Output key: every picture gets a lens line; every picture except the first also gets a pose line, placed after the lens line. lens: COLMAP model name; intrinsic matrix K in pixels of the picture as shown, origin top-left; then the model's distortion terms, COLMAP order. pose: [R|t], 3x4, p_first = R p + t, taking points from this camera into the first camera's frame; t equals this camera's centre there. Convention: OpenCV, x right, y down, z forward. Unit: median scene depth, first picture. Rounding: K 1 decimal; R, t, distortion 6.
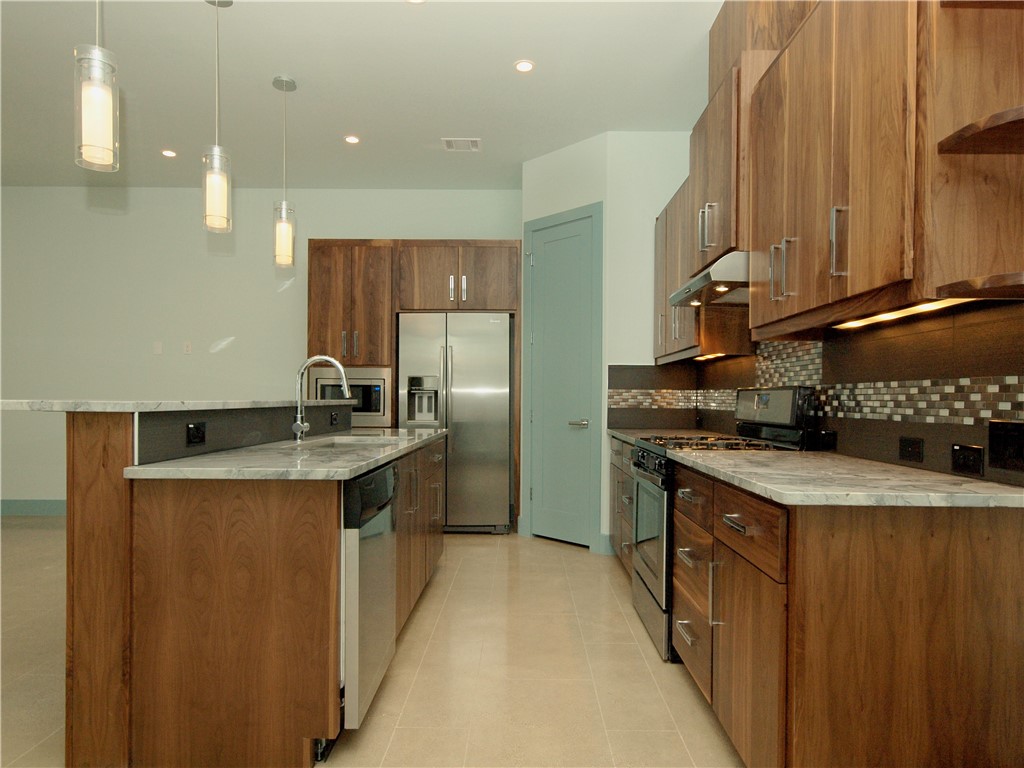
lens RADIAL K [[624.5, 0, 514.2], [0, 624.5, 400.8], [0, 0, 1]] dist [-0.003008, 0.006574]
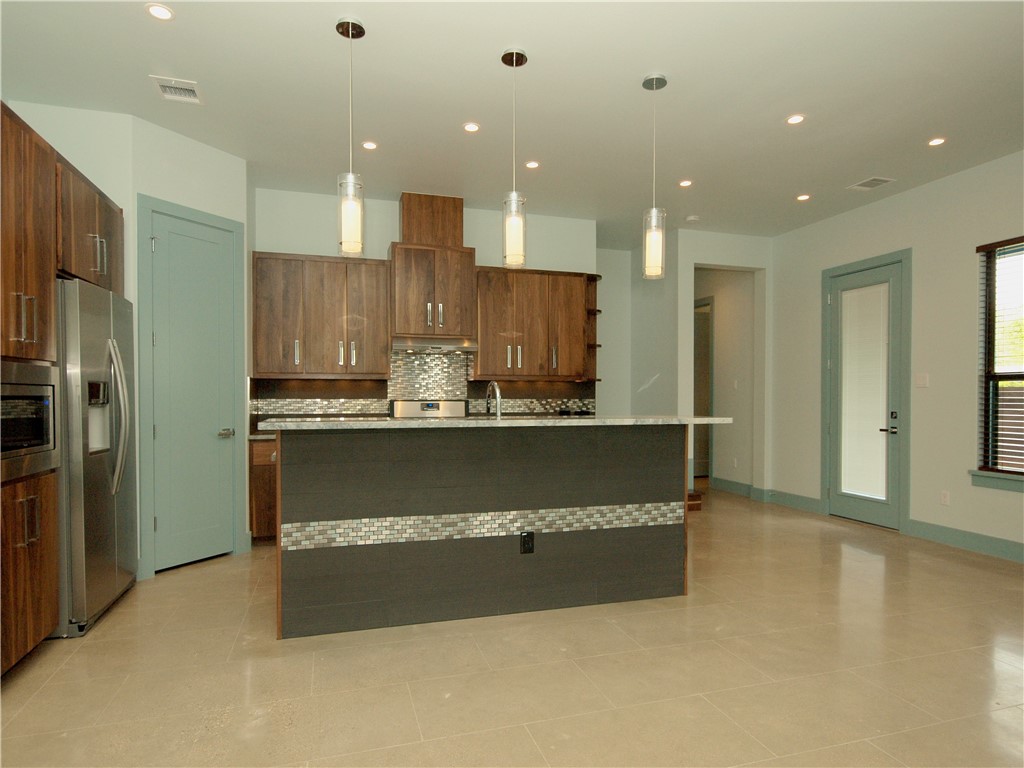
lens RADIAL K [[624.5, 0, 504.8], [0, 624.5, 384.1], [0, 0, 1]] dist [-0.003008, 0.006574]
pose [[-0.304217, 0.005893, 0.952585, -0.885530], [-0.000832, 0.999979, -0.006452, -0.033303], [-0.952603, -0.002755, -0.304205, 0.777363]]
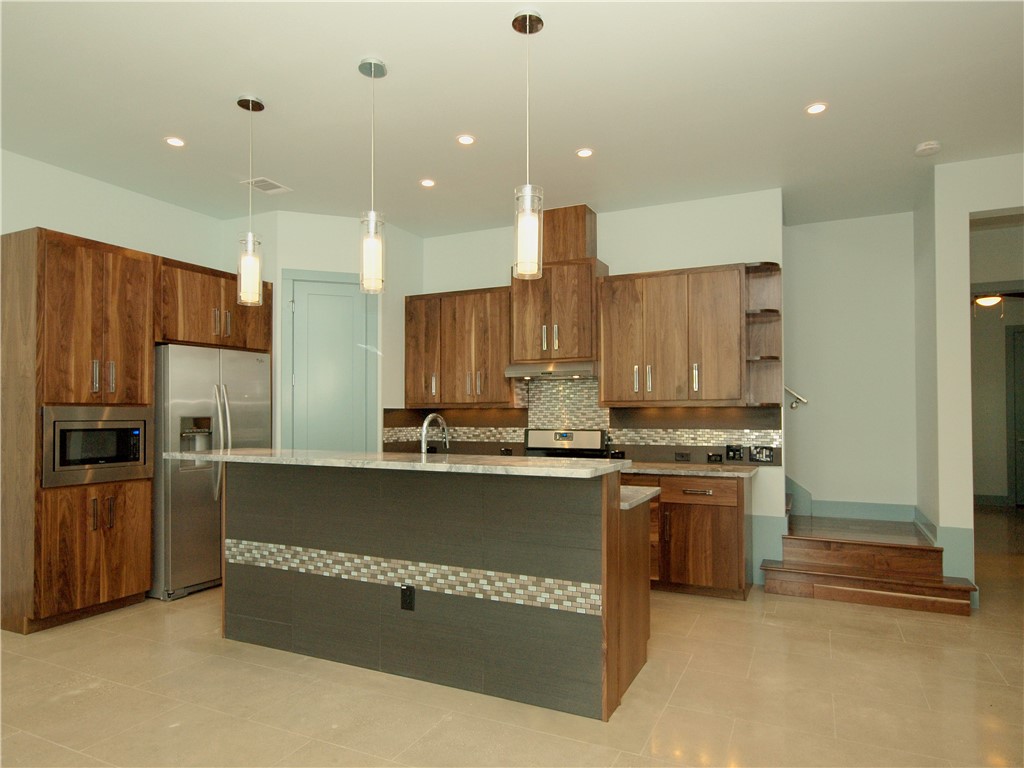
lens RADIAL K [[624.5, 0, 506.4], [0, 624.5, 391.1], [0, 0, 1]] dist [-0.003008, 0.006574]
pose [[0.425528, 0.023303, 0.904645, -0.754286], [0.008596, 0.999519, -0.029790, -0.044840], [-0.904905, 0.020453, 0.425123, 0.212263]]
